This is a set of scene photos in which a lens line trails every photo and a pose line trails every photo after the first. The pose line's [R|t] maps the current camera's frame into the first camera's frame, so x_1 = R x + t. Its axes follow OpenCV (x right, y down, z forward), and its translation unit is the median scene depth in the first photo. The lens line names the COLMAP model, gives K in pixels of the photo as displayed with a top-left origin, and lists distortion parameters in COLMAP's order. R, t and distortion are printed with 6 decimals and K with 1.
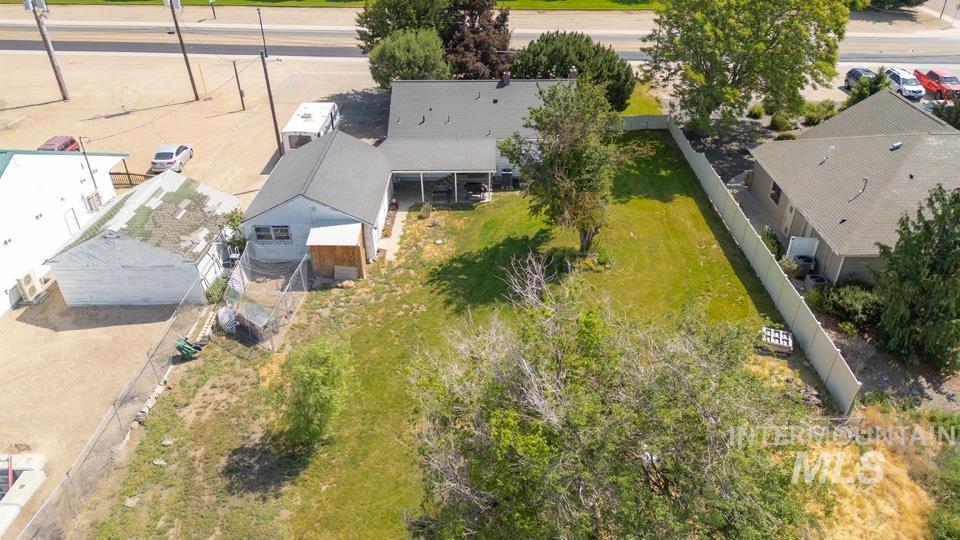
lens RADIAL K [[669.5, 0, 480.0], [0, 669.5, 270.0], [0, 0, 1]] dist [0.053455, -0.051003]
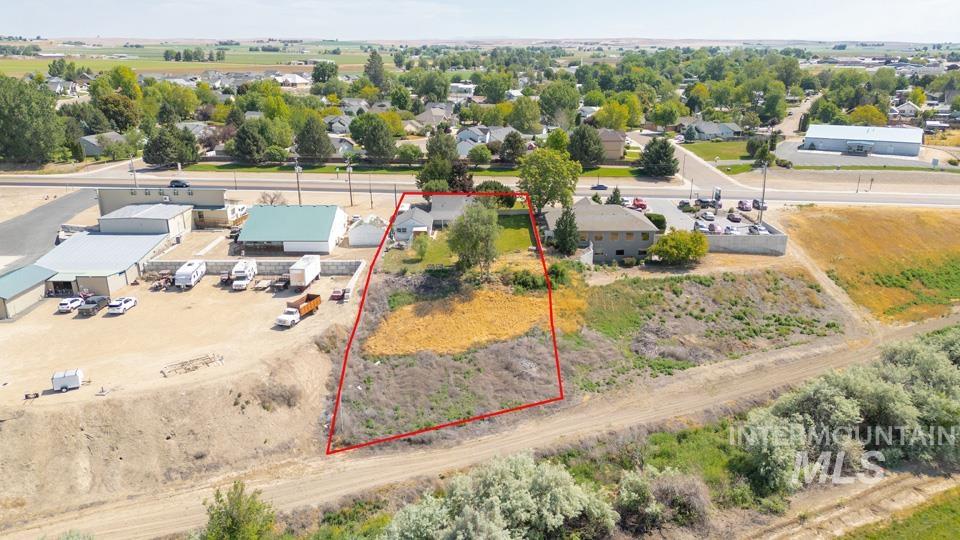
lens RADIAL K [[669.5, 0, 480.0], [0, 669.5, 270.0], [0, 0, 1]] dist [0.053455, -0.051003]
pose [[0.999863, 0.006475, 0.015247, 0.051070], [-0.002659, 0.971236, -0.238104, 0.983776], [-0.016350, 0.238030, 0.971120, -2.372502]]
